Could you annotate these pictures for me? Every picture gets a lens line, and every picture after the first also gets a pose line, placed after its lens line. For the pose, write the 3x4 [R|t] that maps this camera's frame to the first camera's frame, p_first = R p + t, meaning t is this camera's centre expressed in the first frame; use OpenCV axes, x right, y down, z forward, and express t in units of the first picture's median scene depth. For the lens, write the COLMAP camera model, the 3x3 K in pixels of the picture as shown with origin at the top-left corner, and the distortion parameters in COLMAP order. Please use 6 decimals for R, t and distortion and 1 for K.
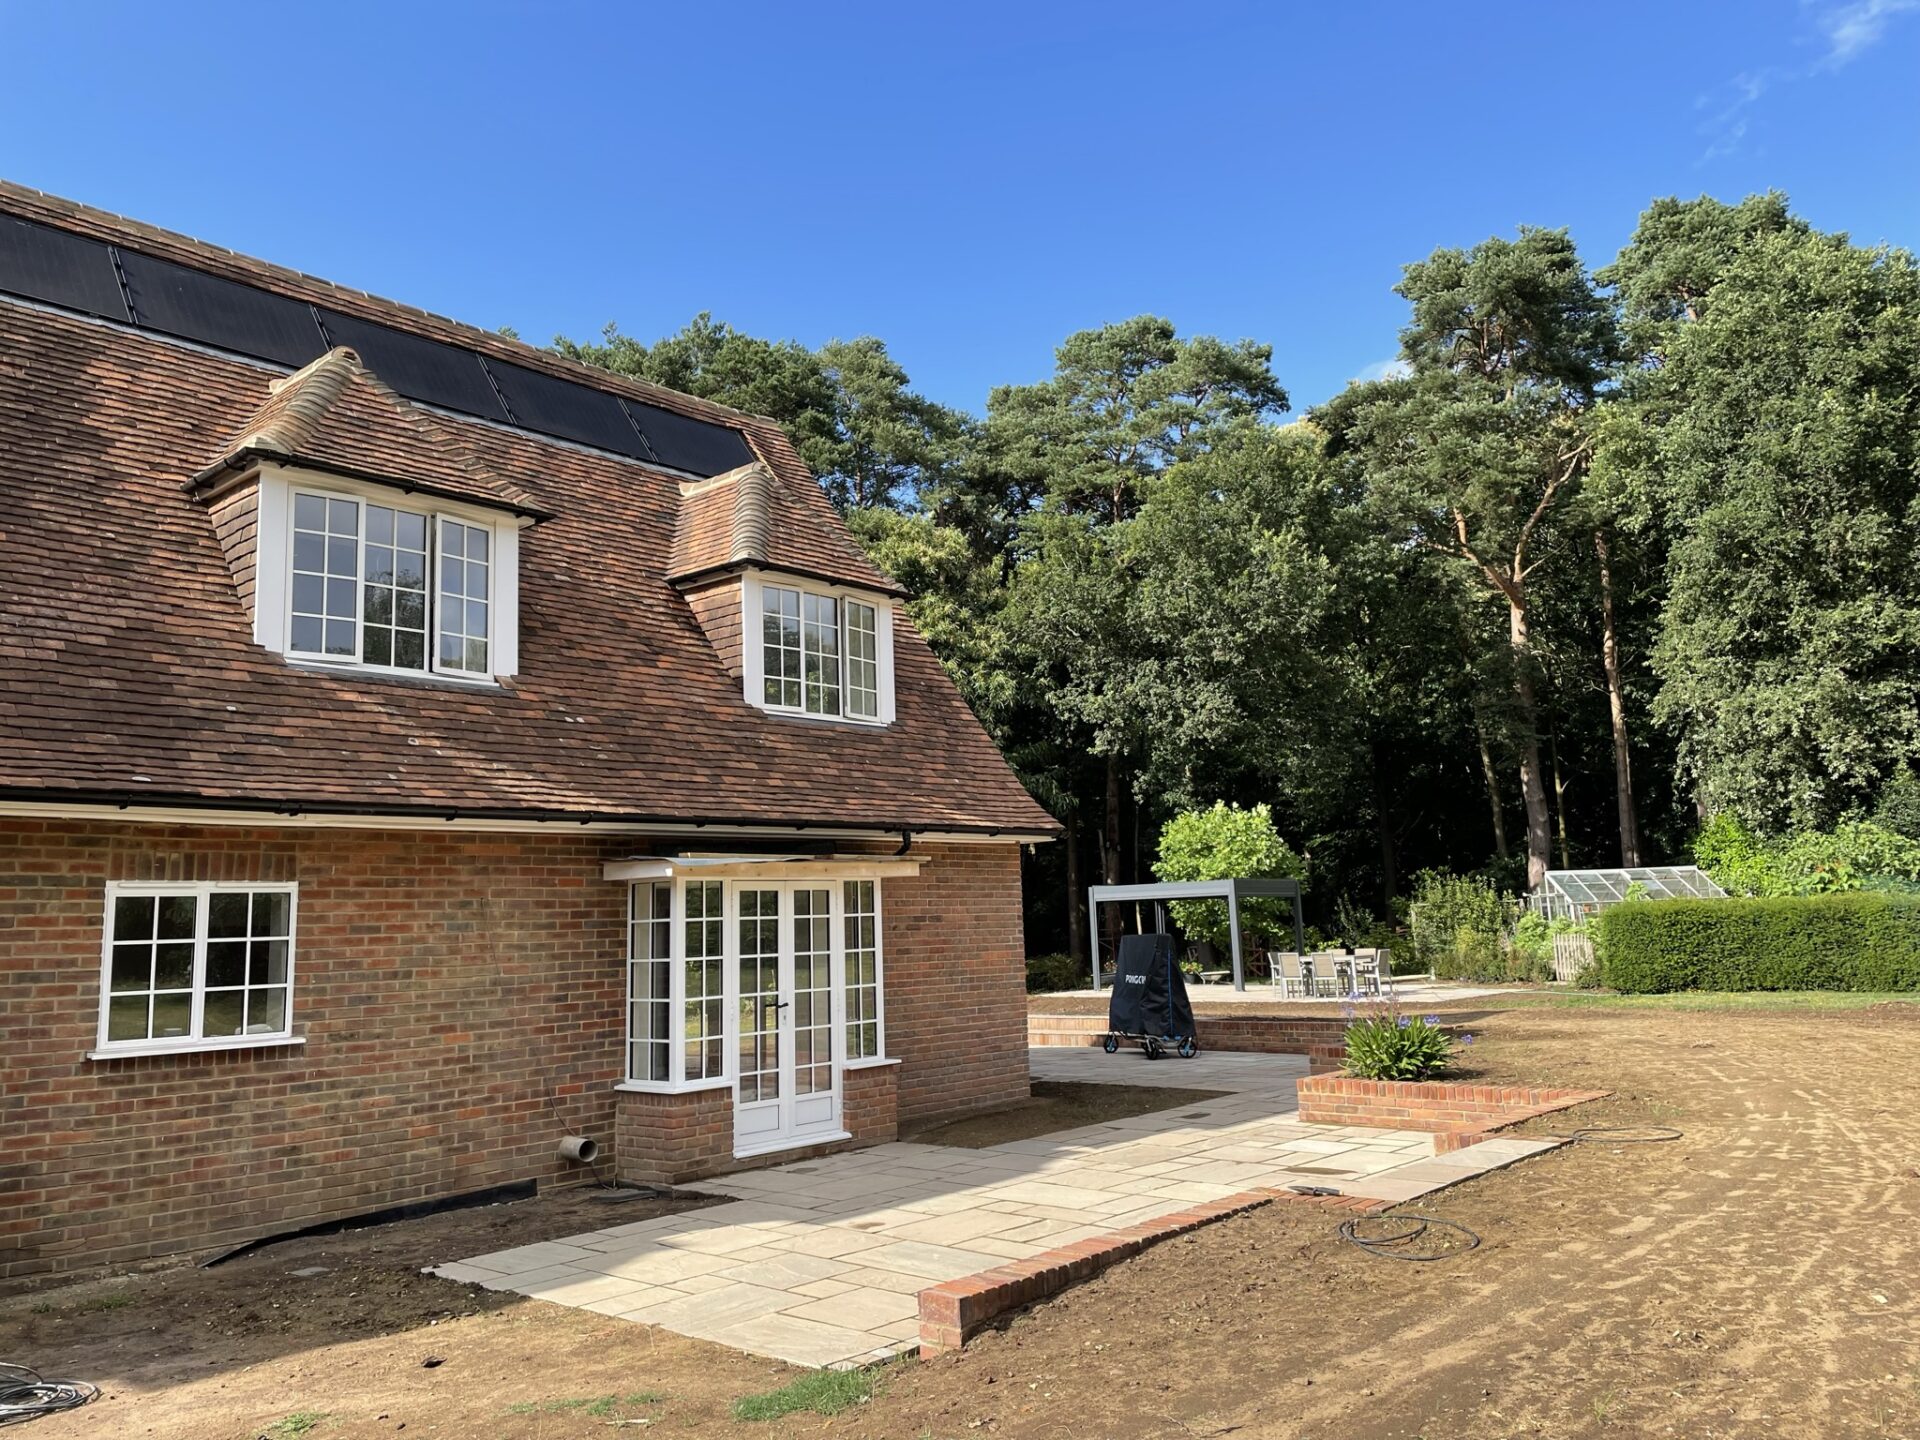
lens RADIAL K [[1450.1, 0, 963.7], [0, 1450.1, 687.8], [0, 0, 1]] dist [0.083825, -0.096815]
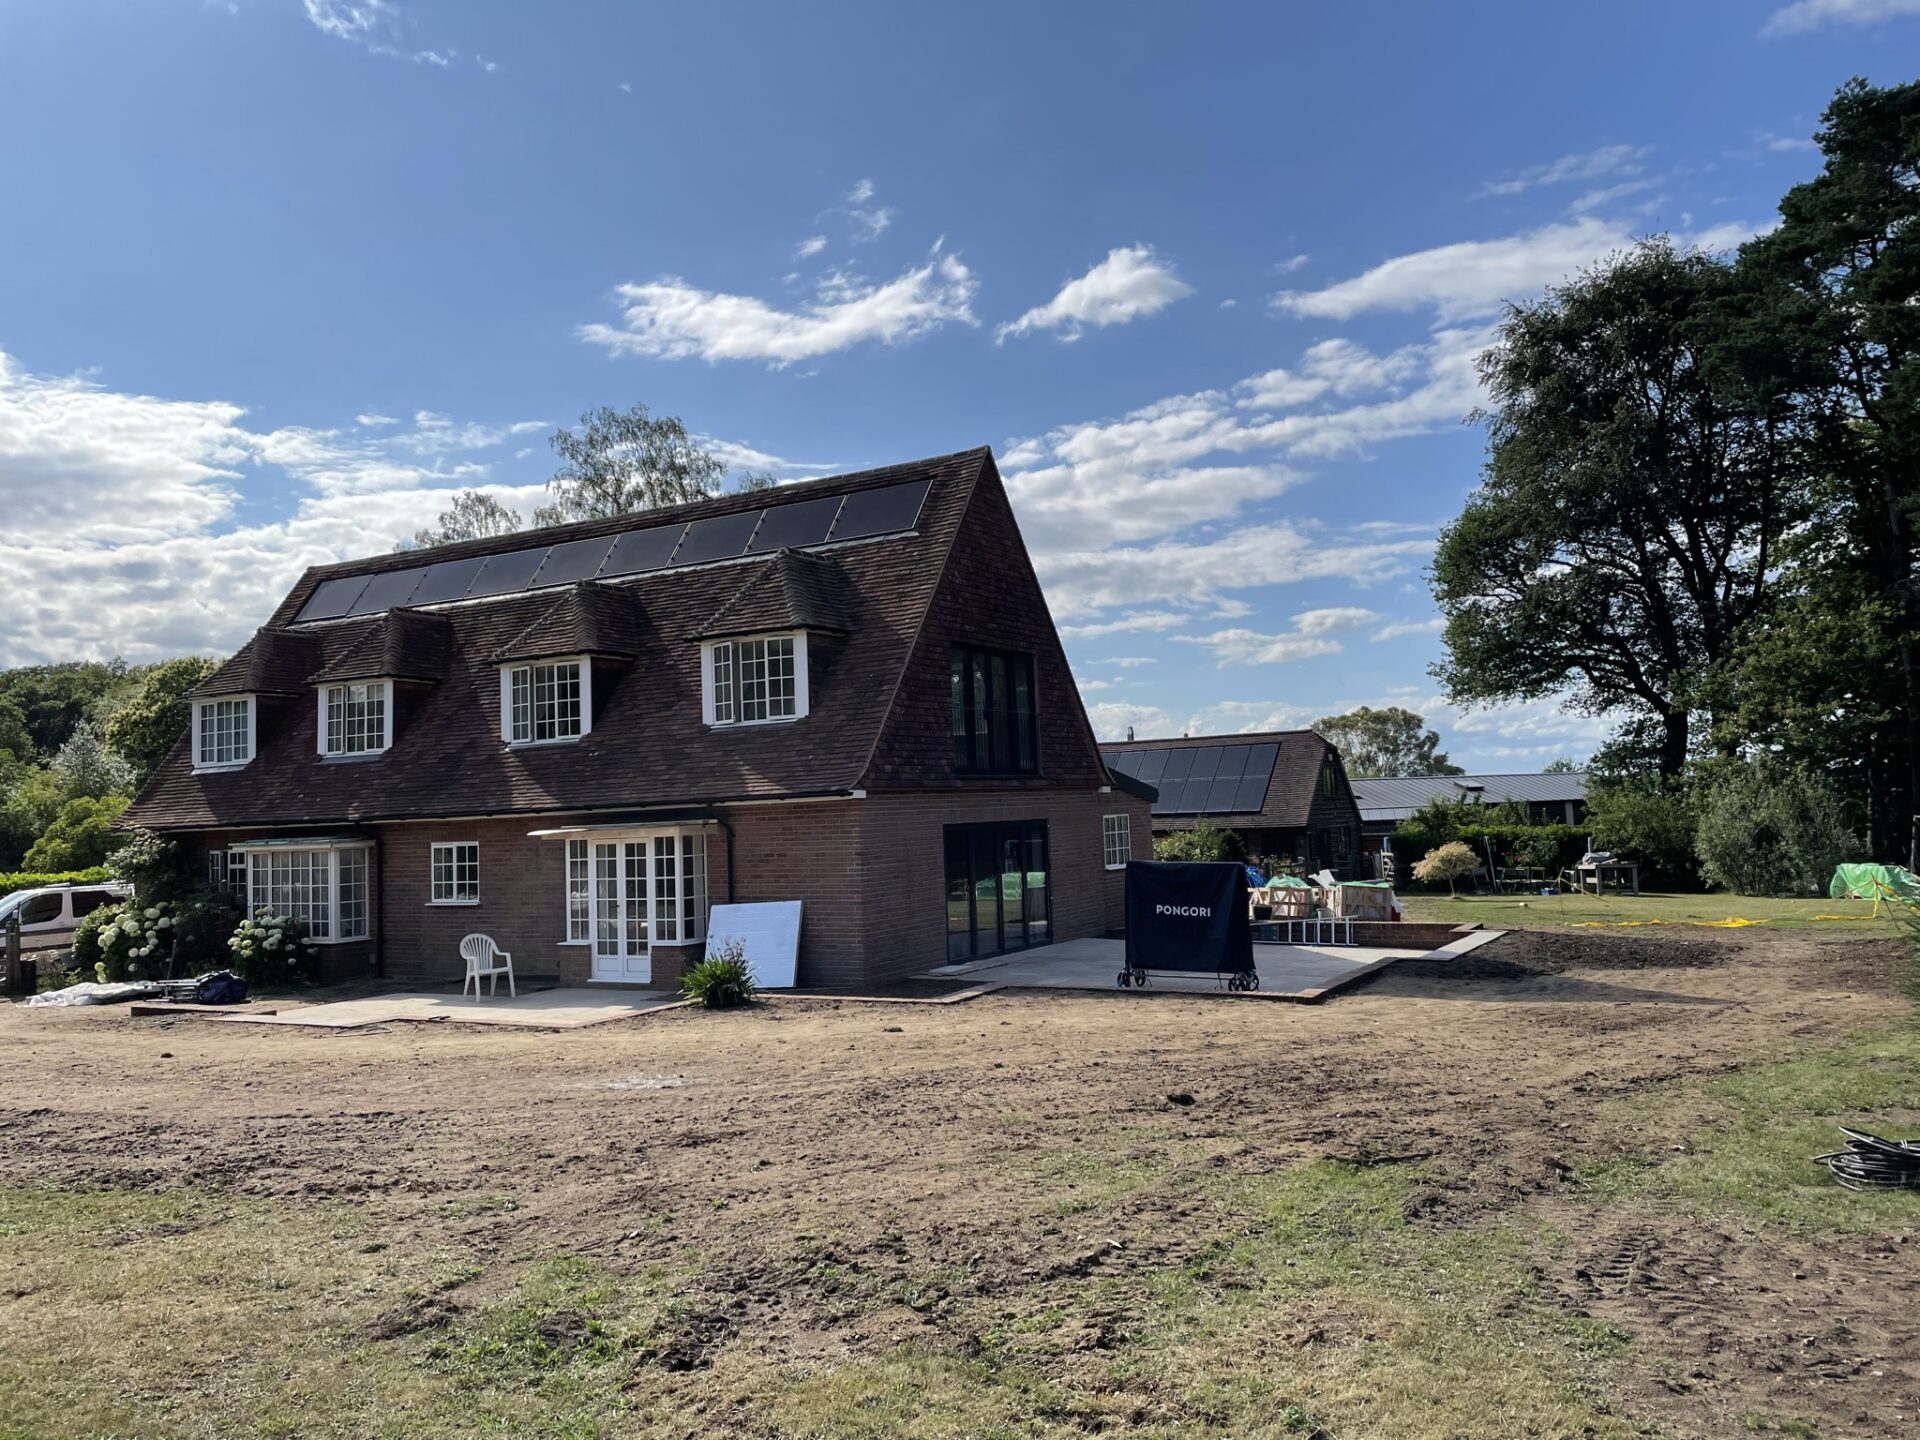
lens RADIAL K [[1450.1, 0, 975.7], [0, 1450.1, 704.7], [0, 0, 1]] dist [0.083825, -0.096815]
pose [[0.195312, -0.043575, -0.979773, 1.787963], [0.193578, 0.981072, -0.005045, 0.067055], [0.961447, -0.188677, 0.200050, 1.128059]]
